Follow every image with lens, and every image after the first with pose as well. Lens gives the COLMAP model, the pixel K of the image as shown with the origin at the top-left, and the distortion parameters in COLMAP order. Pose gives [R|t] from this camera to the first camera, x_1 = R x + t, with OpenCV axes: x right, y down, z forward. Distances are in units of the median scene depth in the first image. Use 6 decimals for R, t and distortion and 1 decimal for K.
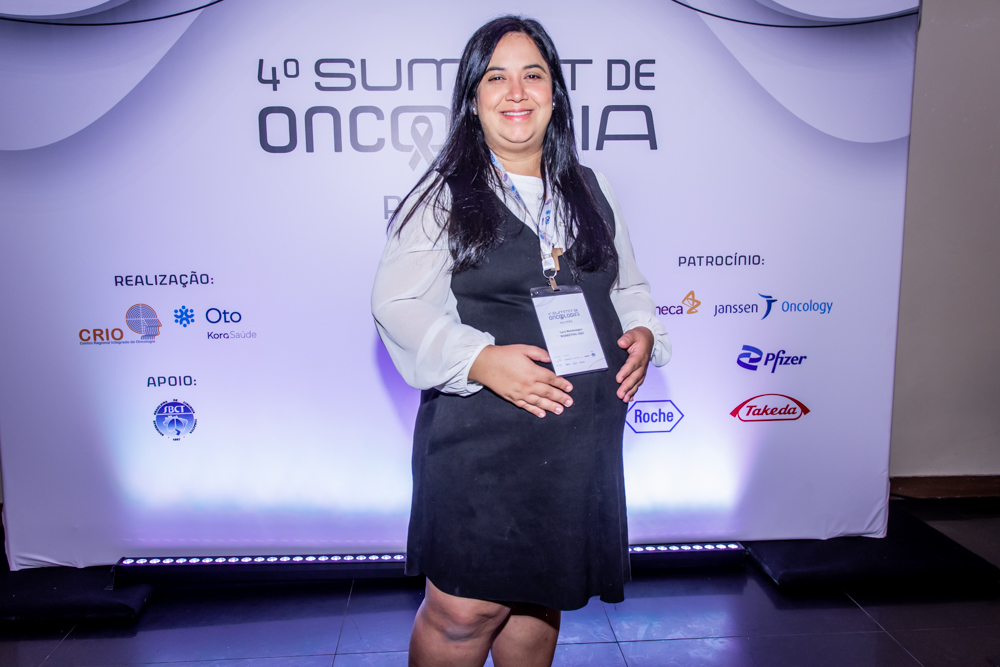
lens RADIAL K [[779.7, 0, 496.7], [0, 779.7, 324.8], [0, 0, 1]] dist [0.006197, -0.000598]
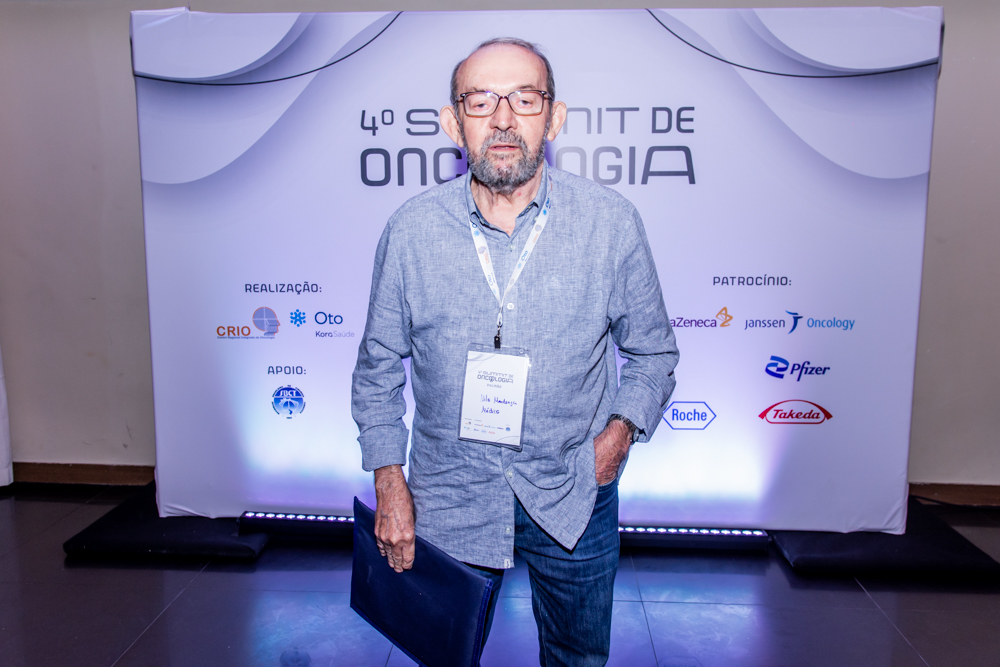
lens RADIAL K [[796.9, 0, 502.7], [0, 796.9, 326.7], [0, 0, 1]] dist [0.002769, -0.003541]
pose [[0.991972, 0.027420, -0.123453, 0.074354], [-0.026857, 0.999620, 0.006217, -0.013467], [0.123577, -0.002851, 0.992331, -0.204441]]
